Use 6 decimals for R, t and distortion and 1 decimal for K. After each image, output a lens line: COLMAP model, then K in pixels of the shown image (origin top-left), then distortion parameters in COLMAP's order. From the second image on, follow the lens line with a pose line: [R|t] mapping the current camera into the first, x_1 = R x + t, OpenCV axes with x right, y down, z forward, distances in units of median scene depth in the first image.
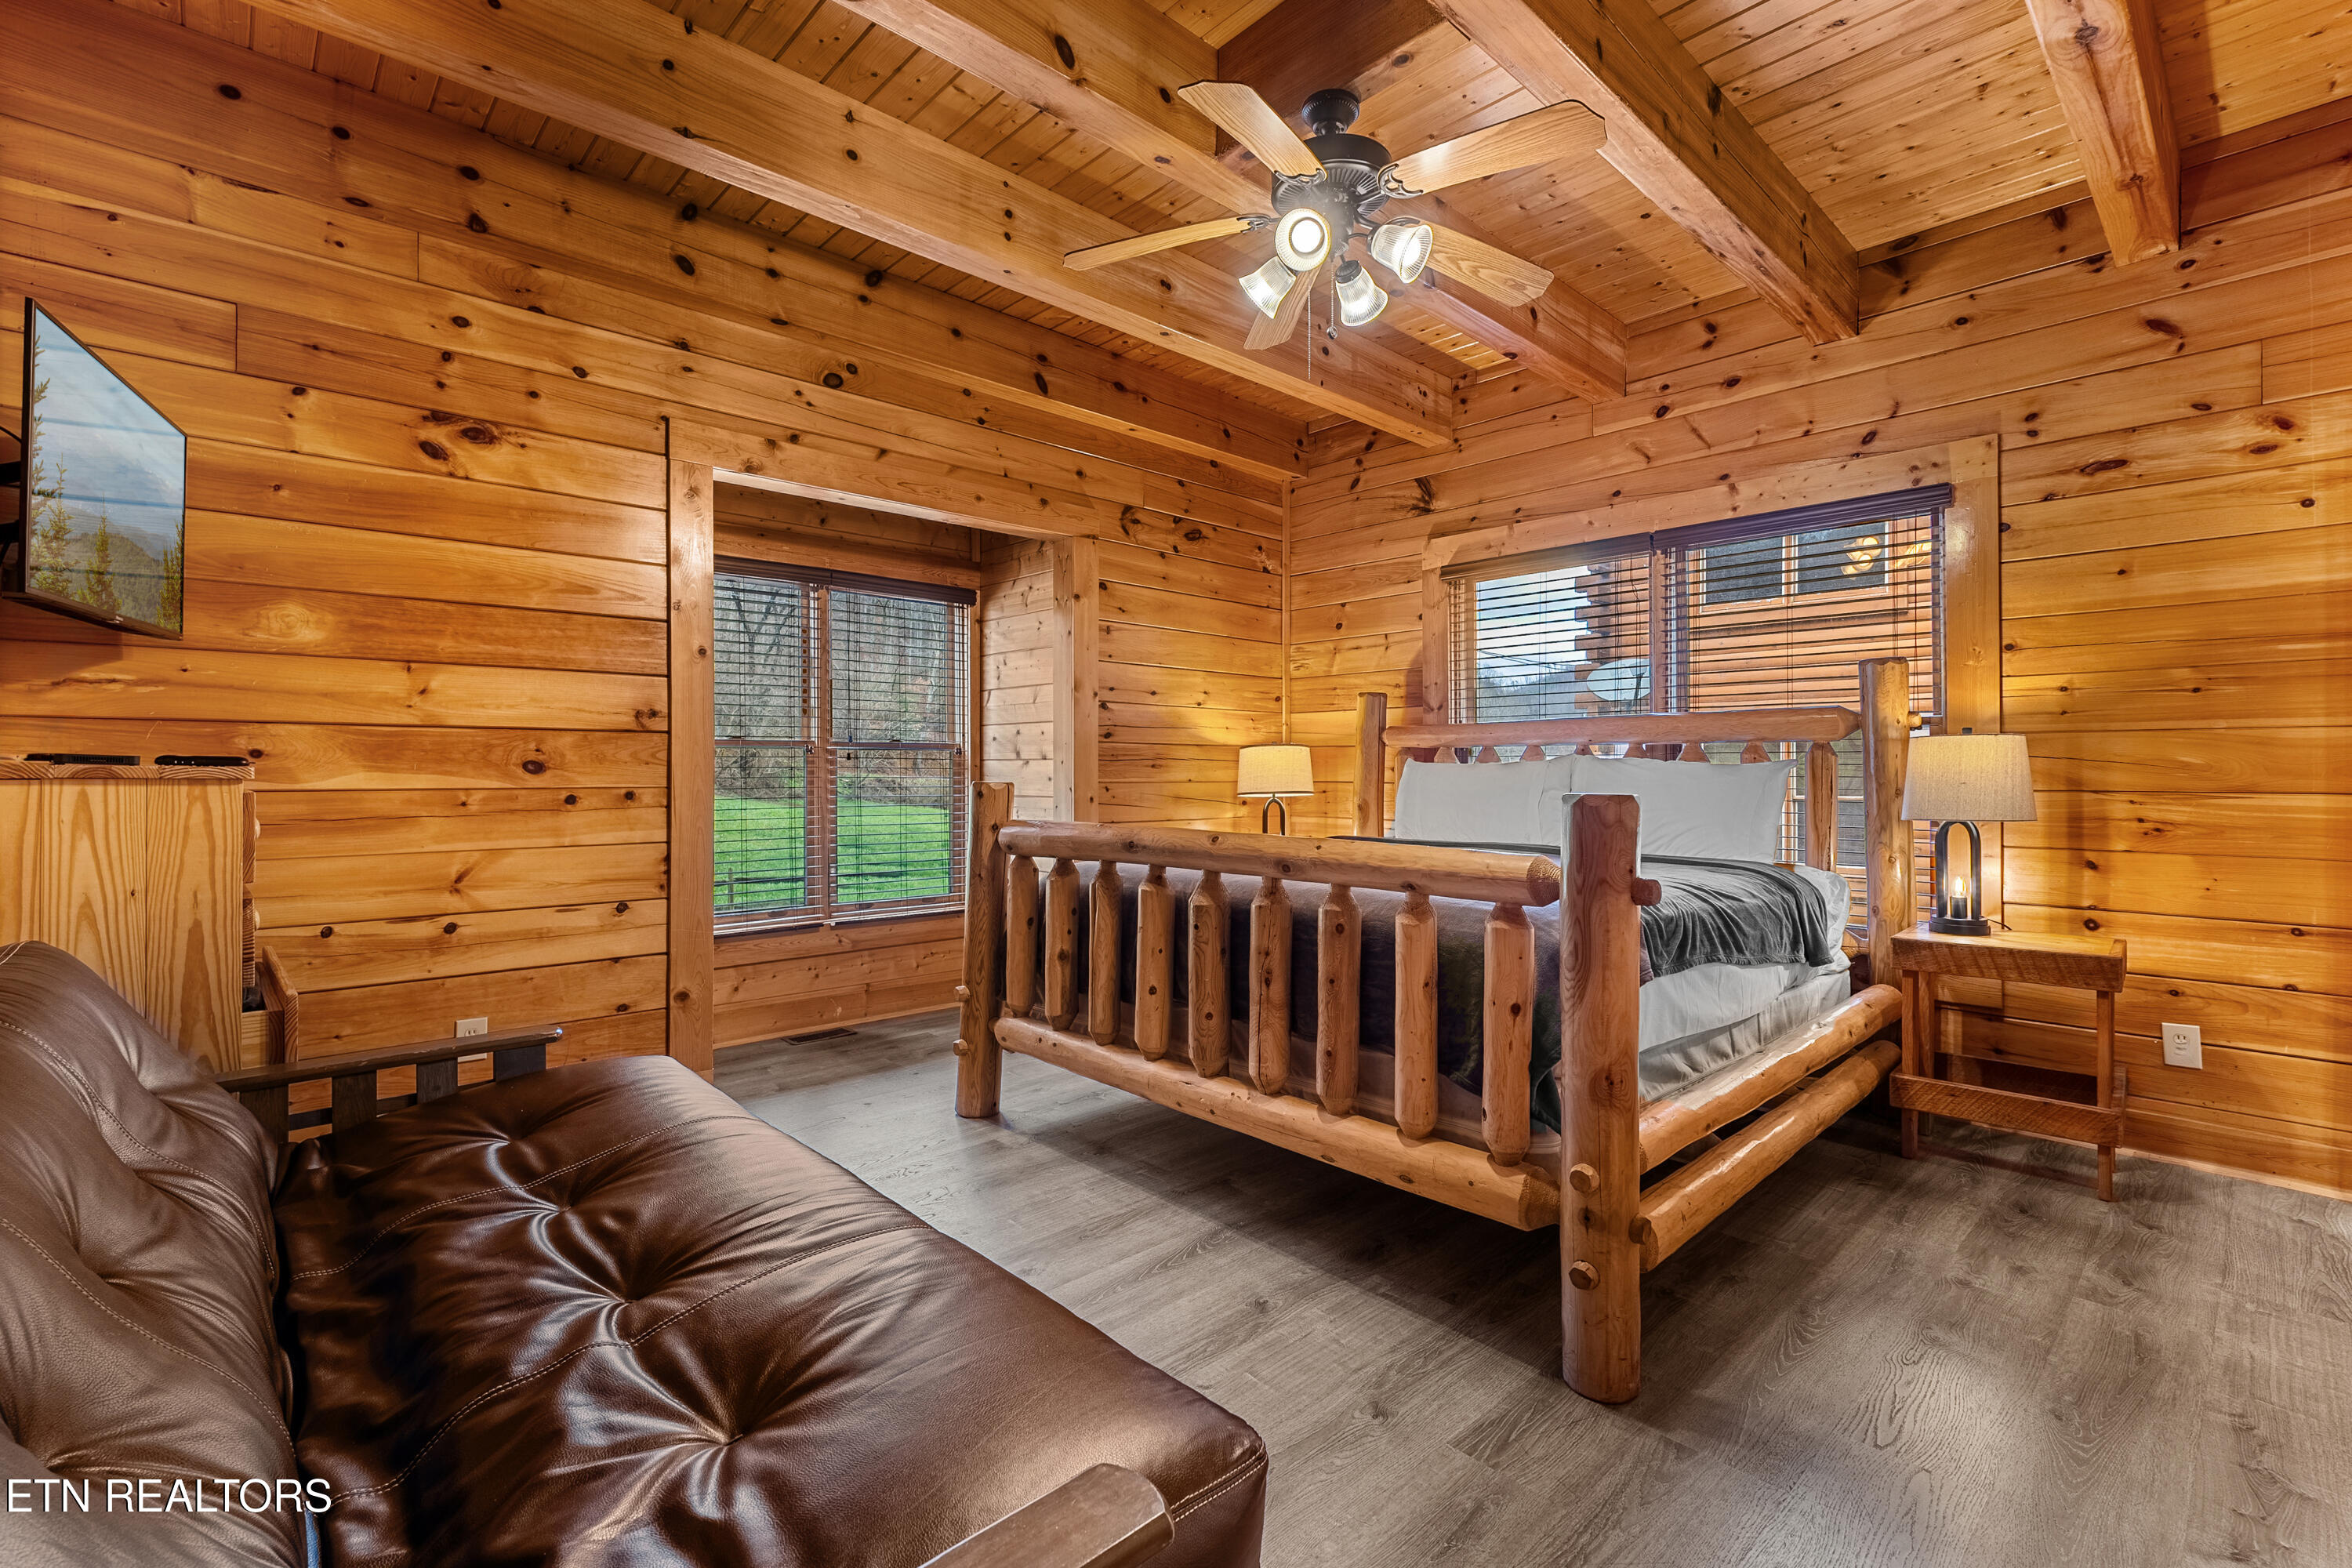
lens RADIAL K [[1044.9, 0, 1175.2], [0, 1044.9, 776.2], [0, 0, 1]] dist [-0.000451, 0.000416]
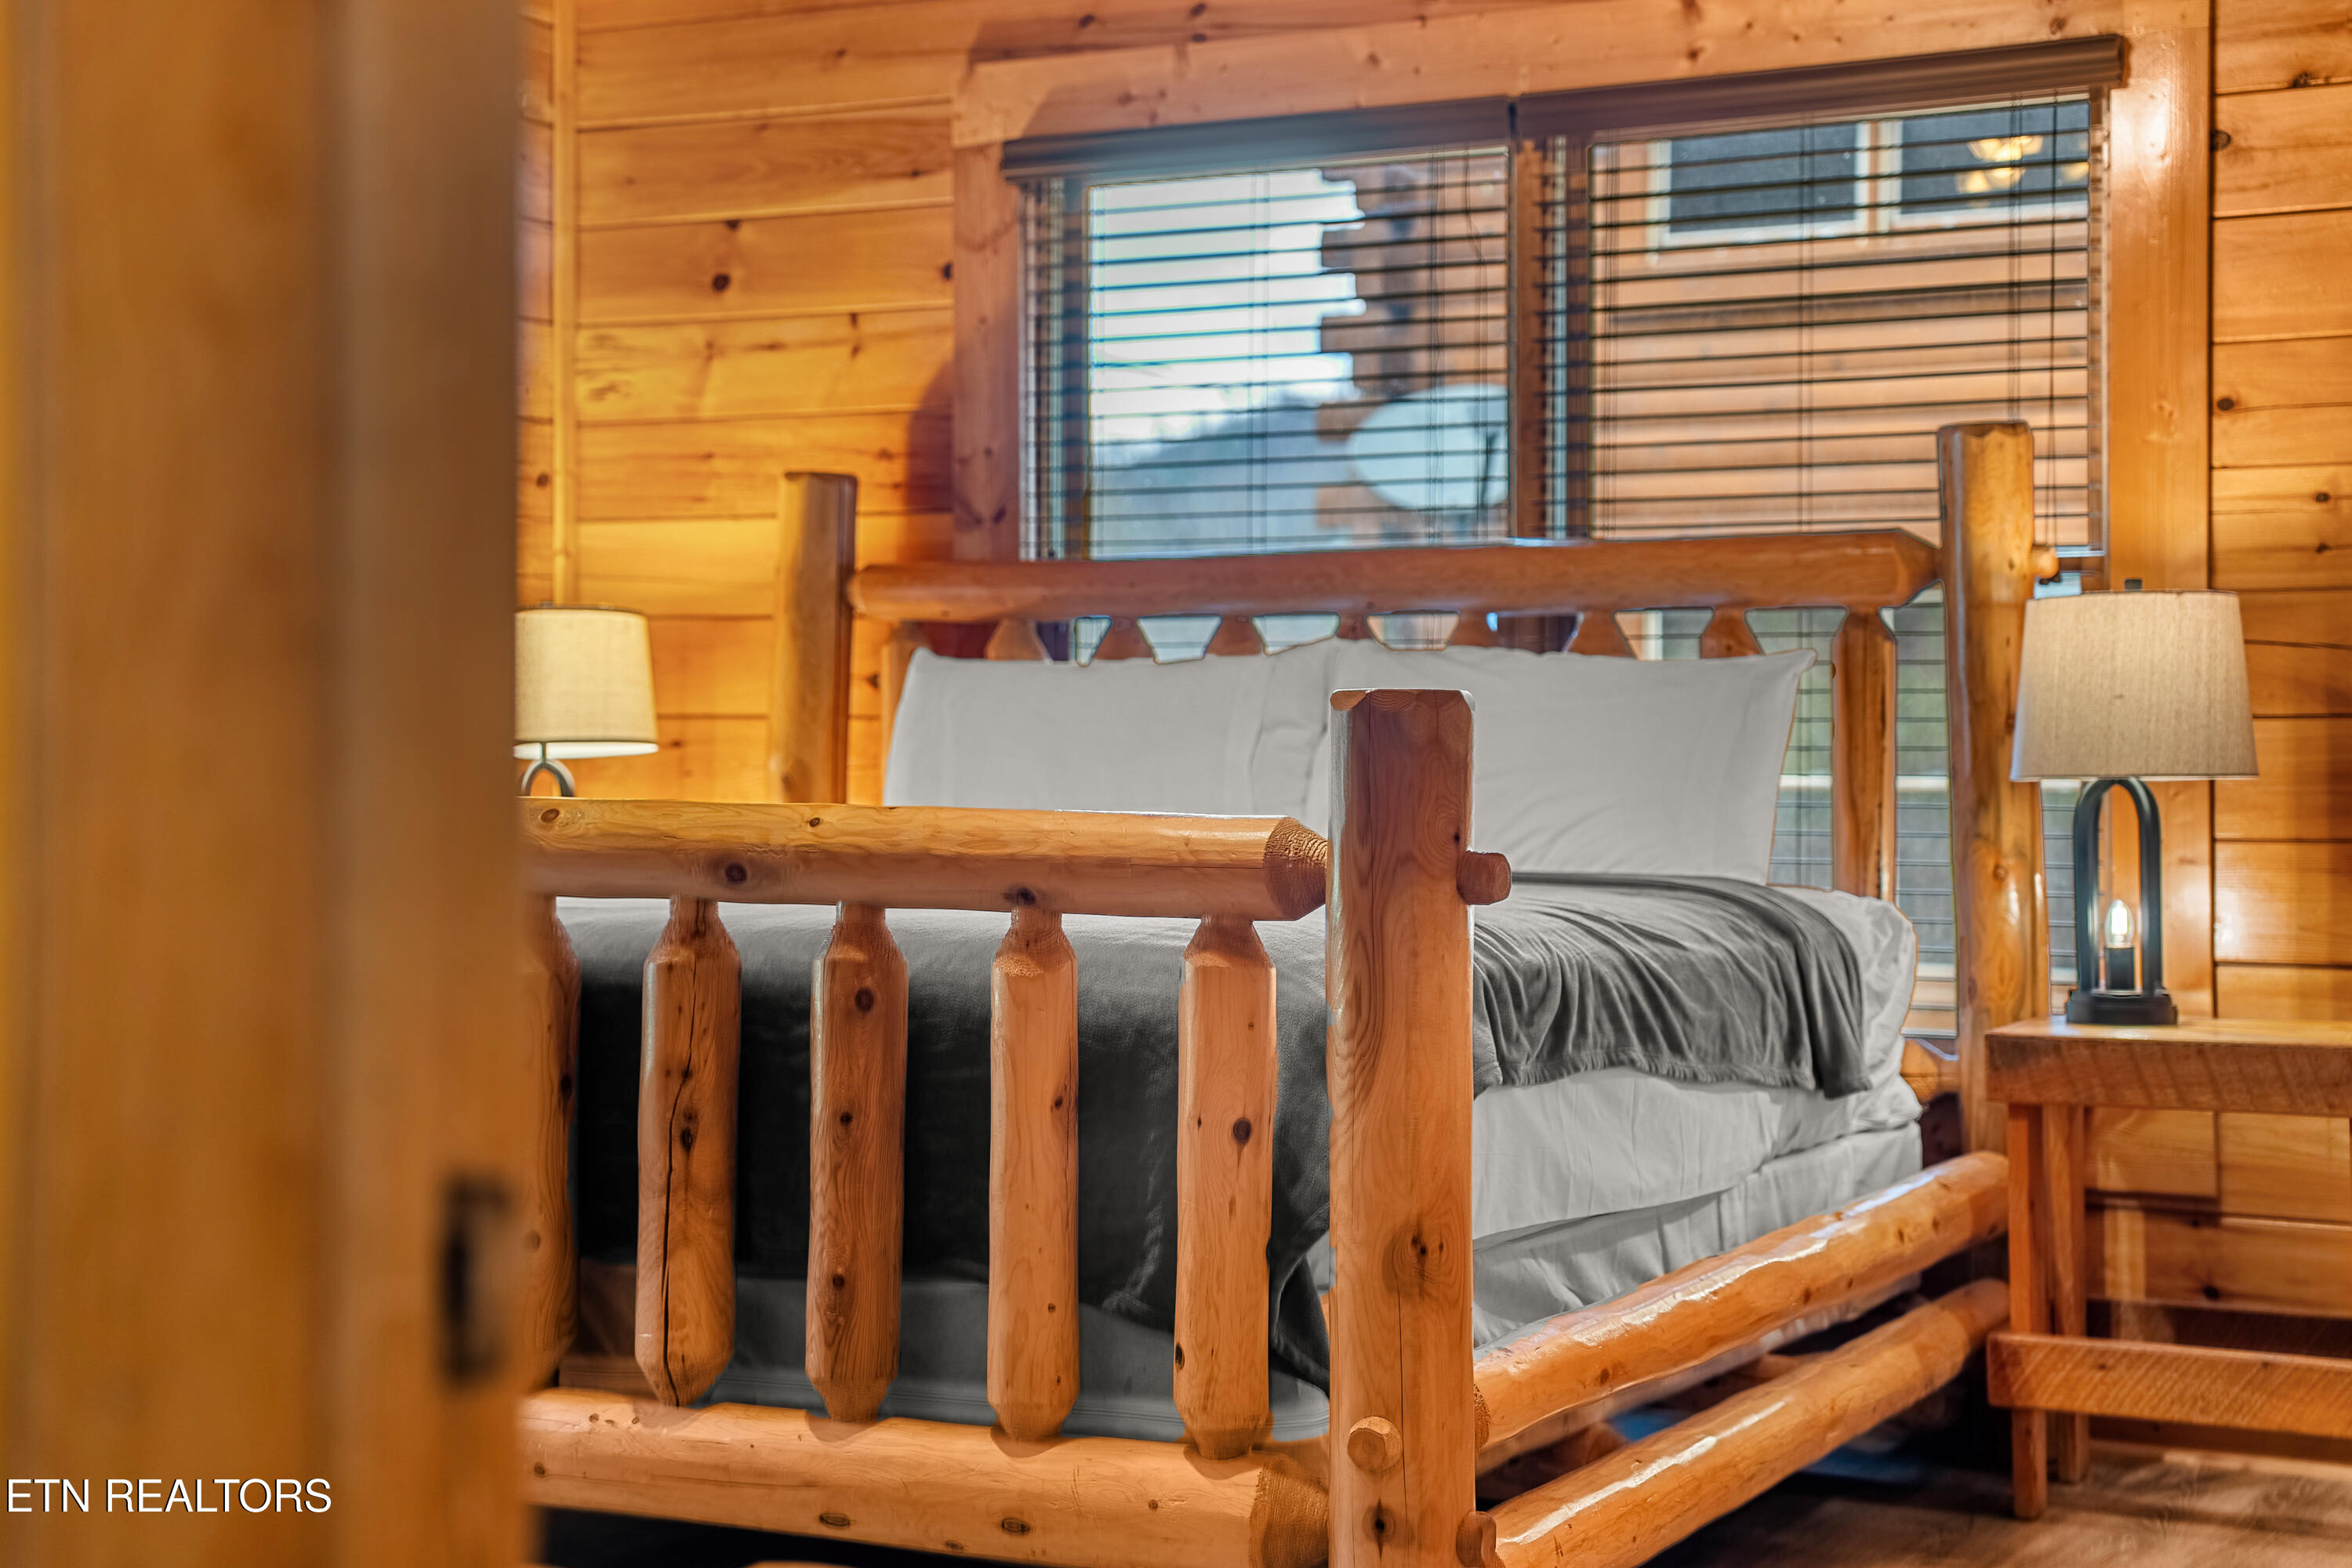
lens RADIAL K [[3724.2, 0, 1176.5], [0, 3724.2, 781.4], [0, 0, 1]] dist [0.261027, 0.000000]
pose [[0.945462, -0.002627, 0.325723, -0.187237], [0.000425, 0.999977, 0.006831, 0.031359], [-0.325733, -0.006320, 0.945441, -0.442670]]
